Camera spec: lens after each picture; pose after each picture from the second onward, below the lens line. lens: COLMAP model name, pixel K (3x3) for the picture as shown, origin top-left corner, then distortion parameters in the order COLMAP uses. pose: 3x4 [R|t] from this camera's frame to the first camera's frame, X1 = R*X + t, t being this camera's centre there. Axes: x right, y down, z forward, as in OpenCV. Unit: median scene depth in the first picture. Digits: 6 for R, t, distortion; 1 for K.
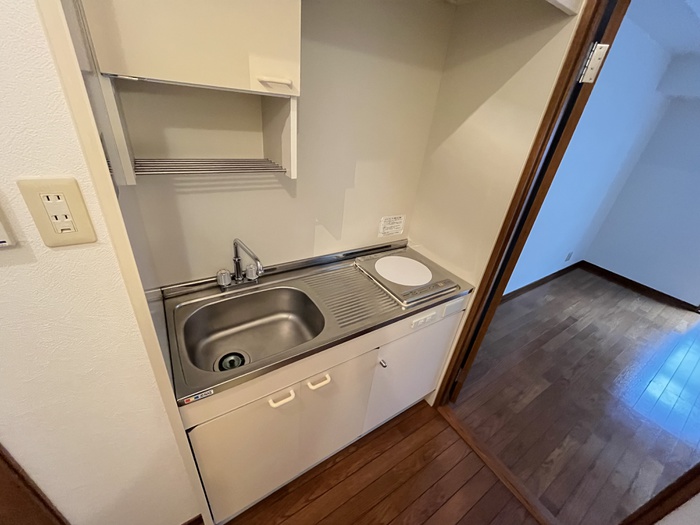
lens RADIAL K [[283.0, 0, 349.9], [0, 283.0, 259.4], [0, 0, 1]] dist [-0.002021, 0.000068]
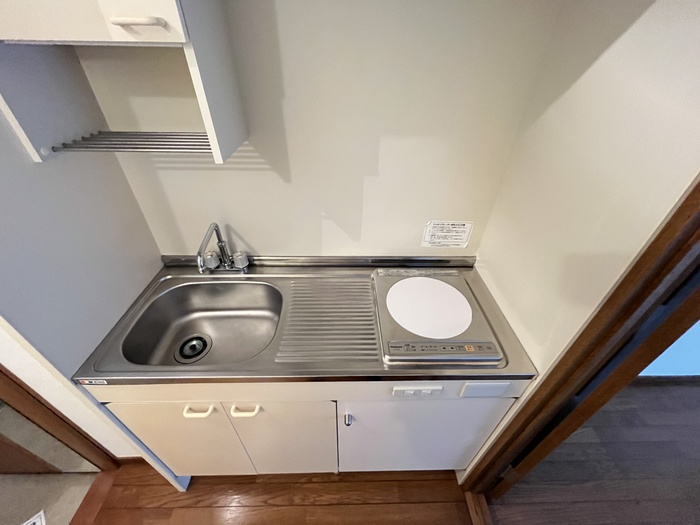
lens RADIAL K [[283.0, 0, 349.9], [0, 283.0, 259.4], [0, 0, 1]] dist [-0.002021, 0.000068]
pose [[0.850114, 0.241065, -0.468181, 0.310170], [-0.187926, 0.969406, 0.157910, -0.135979], [0.491924, -0.046258, 0.869408, 0.310276]]
